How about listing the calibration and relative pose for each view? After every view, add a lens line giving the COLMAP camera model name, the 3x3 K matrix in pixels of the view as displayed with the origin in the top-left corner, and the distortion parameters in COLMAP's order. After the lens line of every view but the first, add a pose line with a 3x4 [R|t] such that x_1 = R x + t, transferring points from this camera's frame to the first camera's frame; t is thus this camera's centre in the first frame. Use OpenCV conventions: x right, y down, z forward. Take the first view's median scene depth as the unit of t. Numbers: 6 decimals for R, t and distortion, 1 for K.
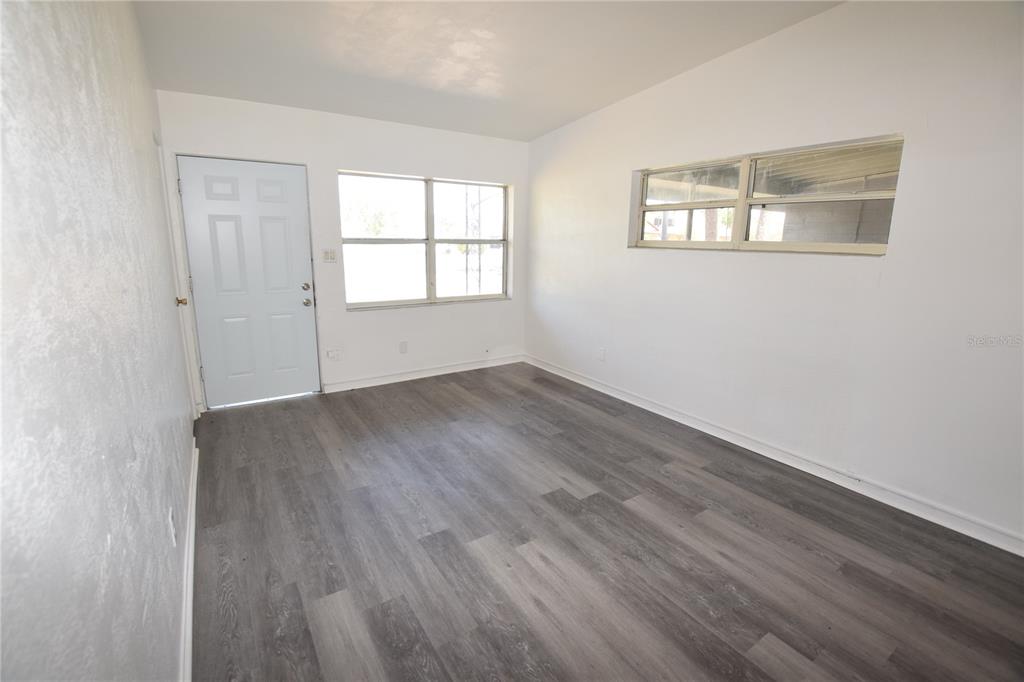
lens RADIAL K [[454.8, 0, 511.5], [0, 454.8, 341.4], [0, 0, 1]] dist [-0.036014, 0.004368]
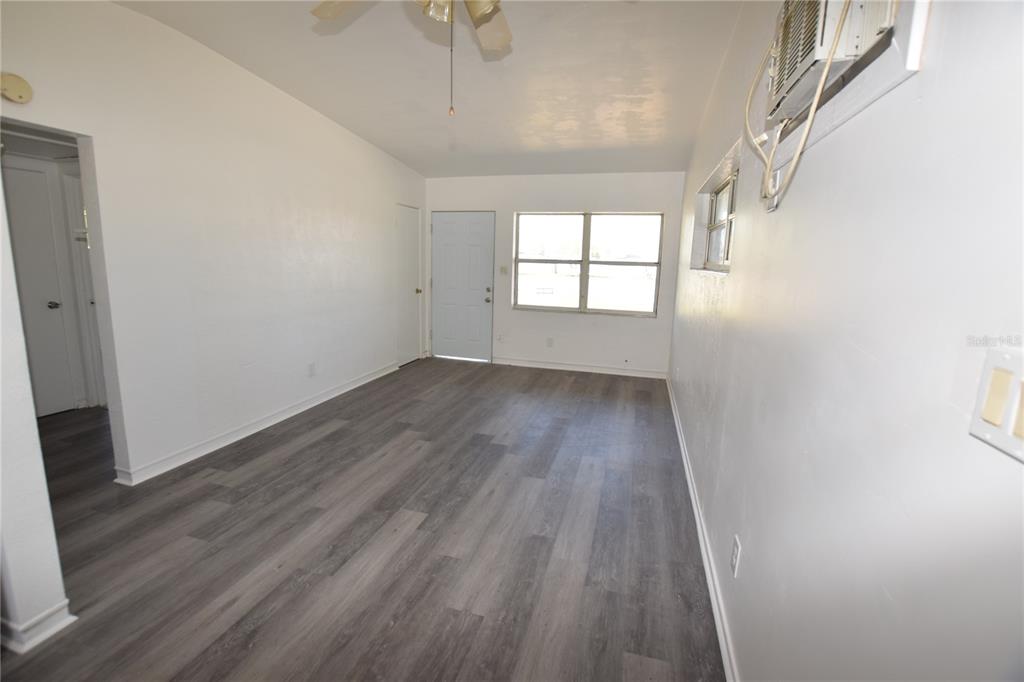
lens RADIAL K [[454.8, 0, 504.1], [0, 454.8, 343.8], [0, 0, 1]] dist [-0.036014, 0.004368]
pose [[0.640336, 0.144598, -0.754361, 1.099408], [-0.183501, 0.982480, 0.032561, -0.001455], [0.745853, 0.117576, 0.655651, 0.077341]]
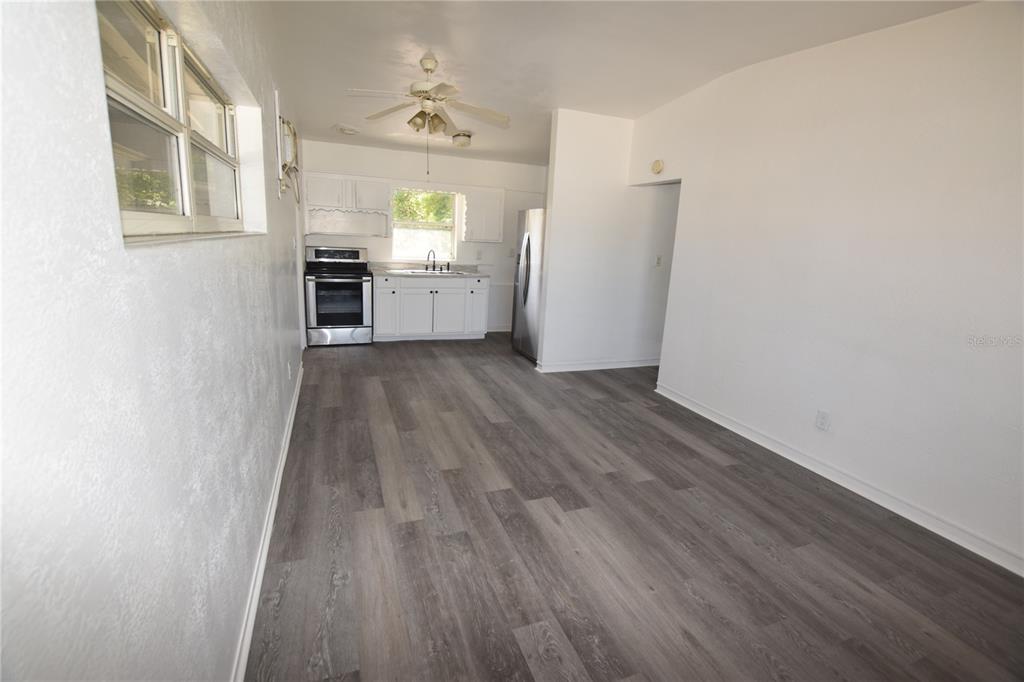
lens RADIAL K [[454.8, 0, 505.8], [0, 454.8, 337.0], [0, 0, 1]] dist [-0.036014, 0.004368]
pose [[-0.972129, -0.109052, 0.207540, 0.073828], [-0.012082, 0.907360, 0.420181, -0.364182], [-0.234135, 0.405962, -0.883389, 1.638450]]
